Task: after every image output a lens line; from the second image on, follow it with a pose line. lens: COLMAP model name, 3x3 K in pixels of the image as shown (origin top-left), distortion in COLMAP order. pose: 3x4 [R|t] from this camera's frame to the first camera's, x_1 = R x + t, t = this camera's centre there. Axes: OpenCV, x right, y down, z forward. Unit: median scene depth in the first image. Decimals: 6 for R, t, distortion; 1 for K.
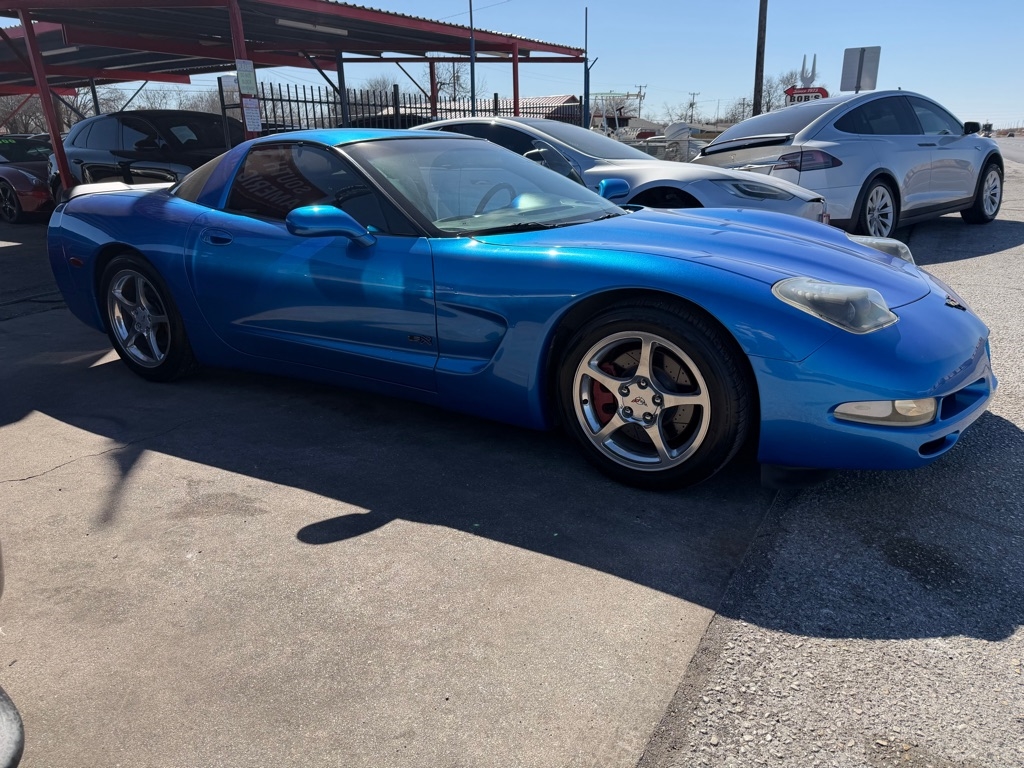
lens RADIAL K [[728.7, 0, 501.9], [0, 728.7, 387.6], [0, 0, 1]] dist [0.020083, -0.029304]
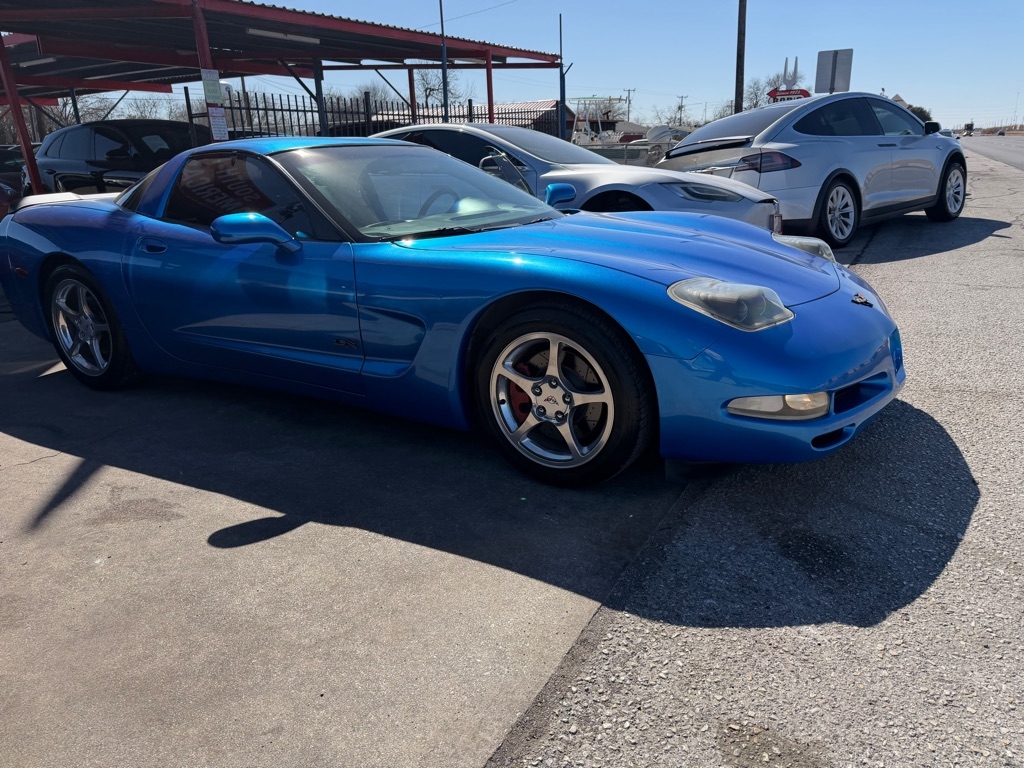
lens RADIAL K [[728.7, 0, 510.7], [0, 728.7, 378.8], [0, 0, 1]] dist [0.020083, -0.029304]
pose [[0.999737, -0.016837, 0.015559, 0.090355], [0.017090, 0.999722, -0.016232, 0.003035], [-0.015281, 0.016494, 0.999747, -0.015251]]
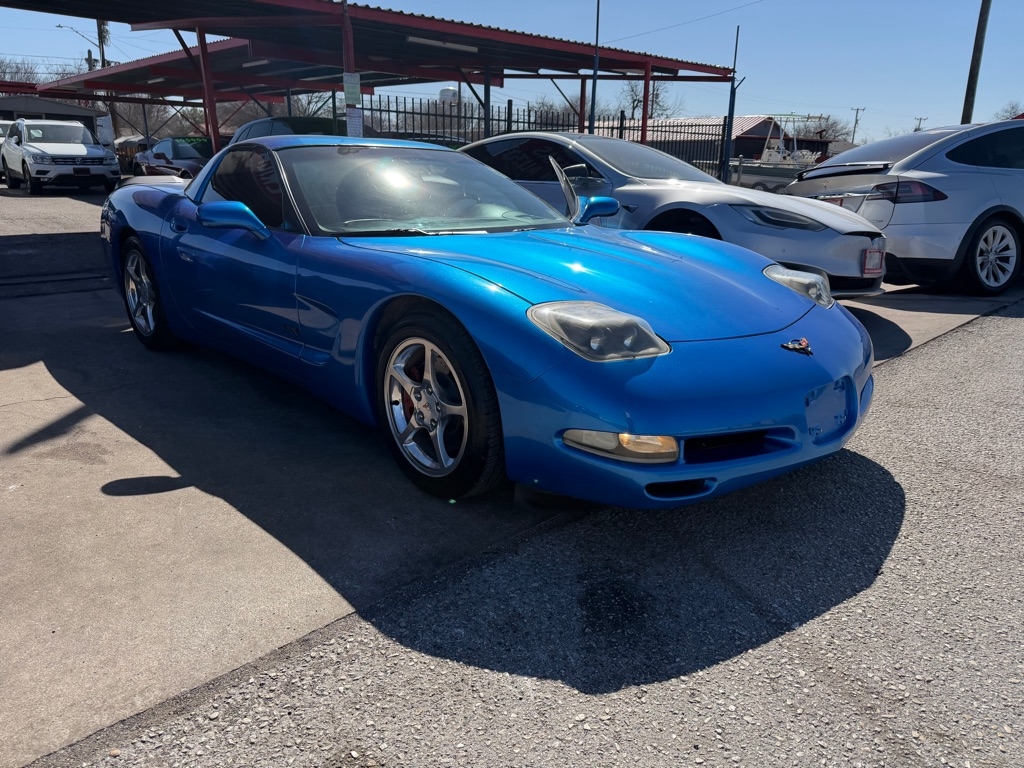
lens RADIAL K [[728.7, 0, 505.4], [0, 728.7, 380.6], [0, 0, 1]] dist [0.020083, -0.029304]
pose [[0.964529, 0.115020, -0.237601, 0.410343], [-0.121661, 0.992481, -0.013428, -0.013414], [0.234270, 0.041858, 0.971270, 0.028541]]
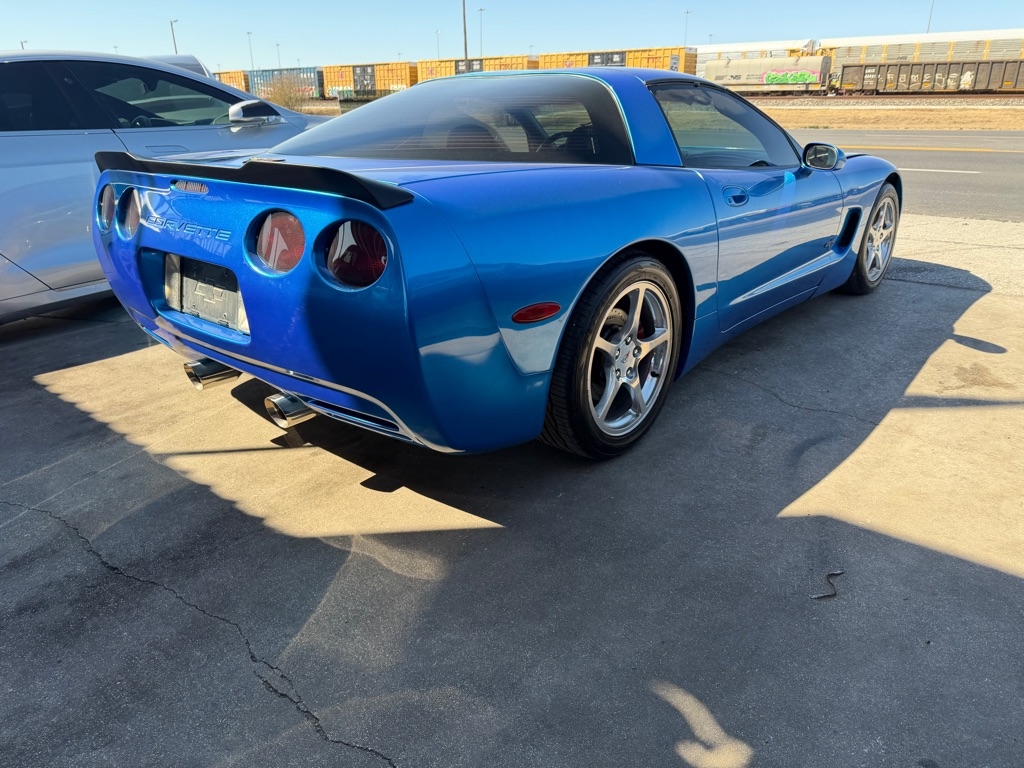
lens RADIAL K [[728.7, 0, 518.5], [0, 728.7, 375.4], [0, 0, 1]] dist [0.020083, -0.029304]
pose [[0.153081, -0.317675, 0.935761, -1.305616], [0.328061, 0.909557, 0.255112, -0.321666], [-0.932171, 0.267934, 0.243453, 1.121349]]
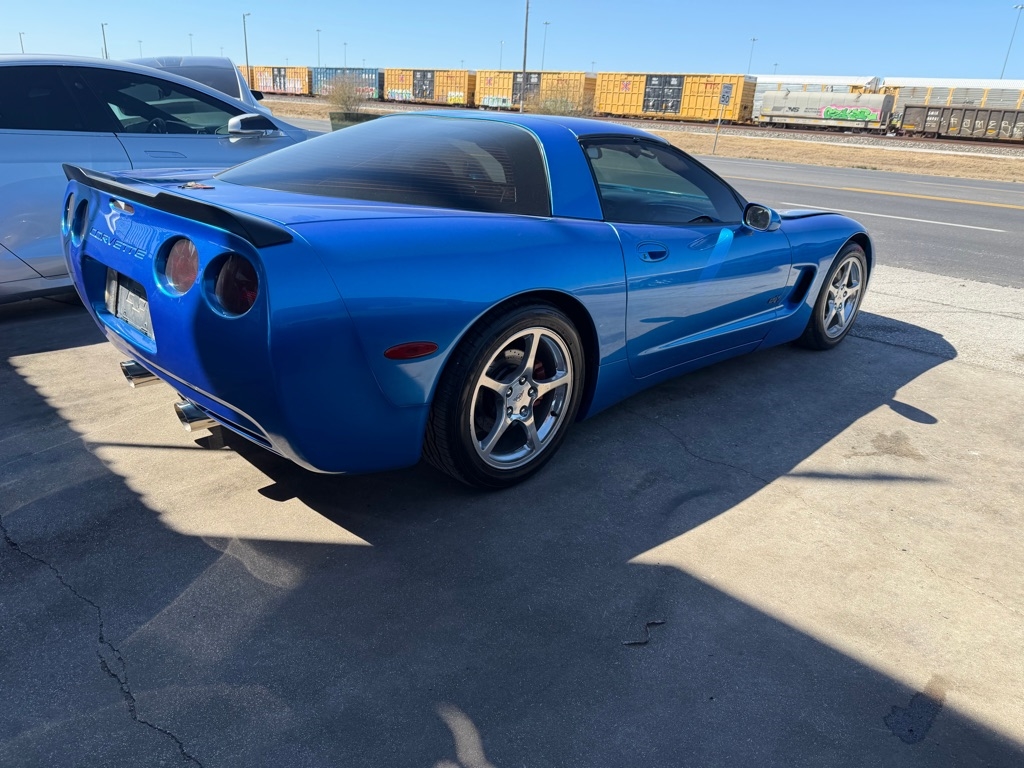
lens RADIAL K [[728.7, 0, 509.7], [0, 728.7, 377.6], [0, 0, 1]] dist [0.020083, -0.029304]
pose [[0.235797, -0.288234, 0.928074, -1.313456], [0.253539, 0.940174, 0.227575, -0.313140], [-0.938146, 0.181641, 0.294768, 0.968270]]
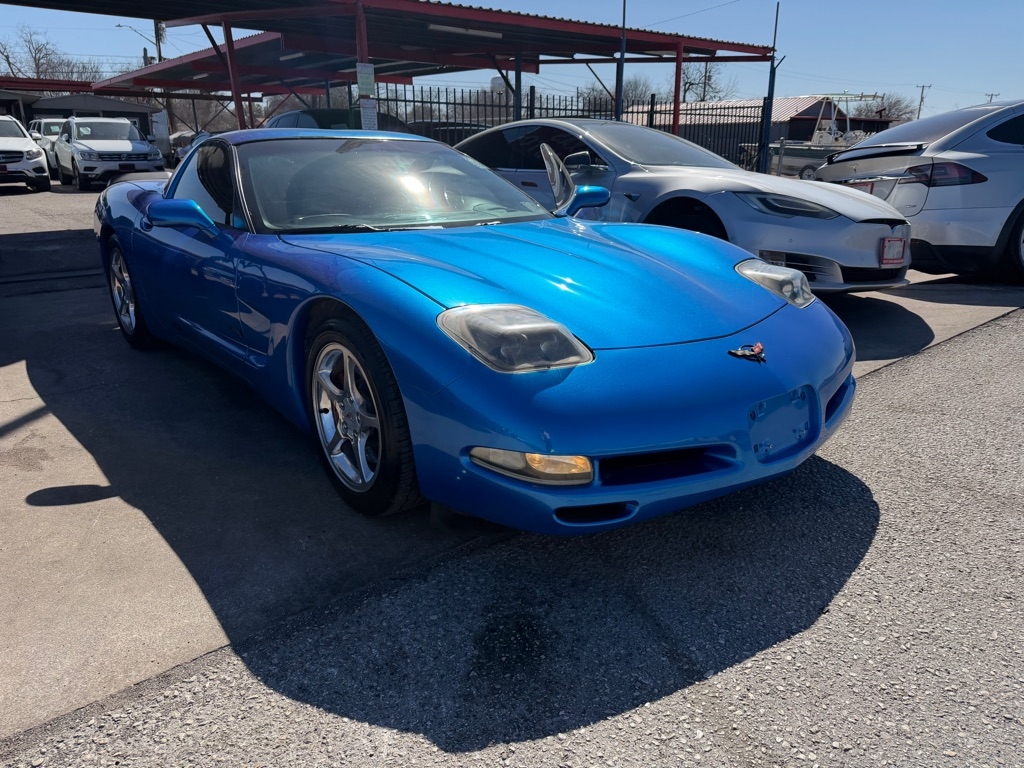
lens RADIAL K [[728.7, 0, 506.0], [0, 728.7, 375.5], [0, 0, 1]] dist [0.020083, -0.029304]
pose [[0.944952, 0.118948, -0.304823, 0.515273], [-0.123386, 0.992347, 0.004735, -0.050071], [0.303054, 0.033137, 0.952397, 0.115314]]
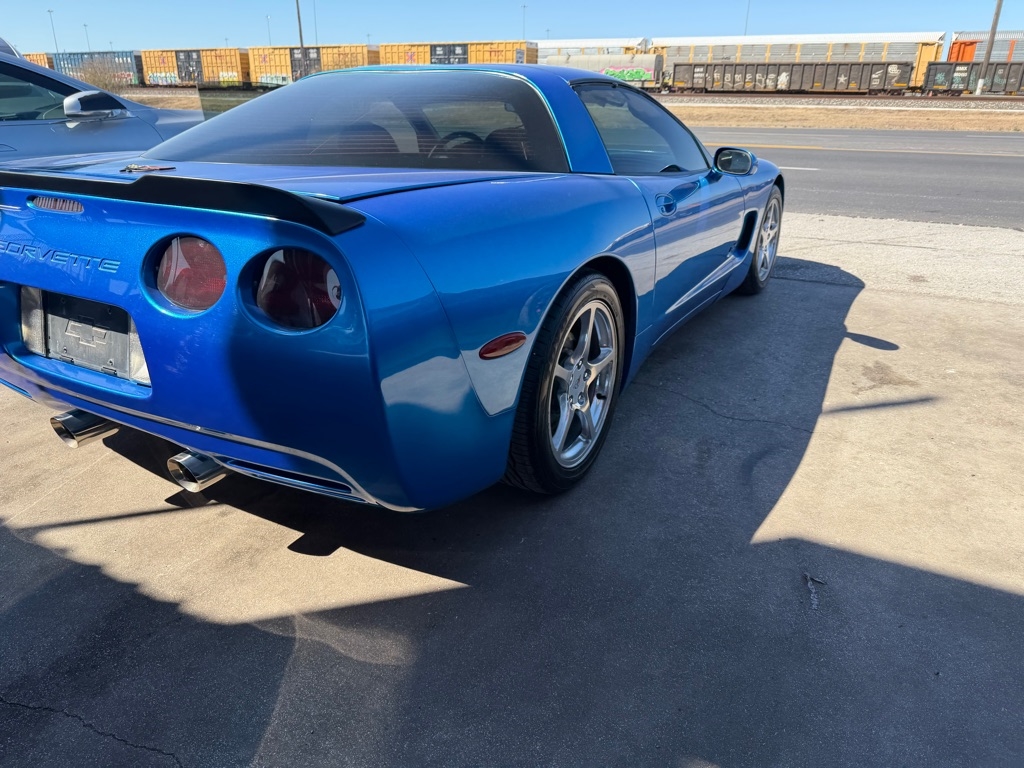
lens RADIAL K [[728.7, 0, 511.5], [0, 728.7, 386.2], [0, 0, 1]] dist [0.020083, -0.029304]
pose [[-0.039775, -0.341205, 0.939147, -1.232869], [0.321350, 0.885590, 0.335357, -0.360535], [-0.946125, 0.315133, 0.074422, 1.203192]]
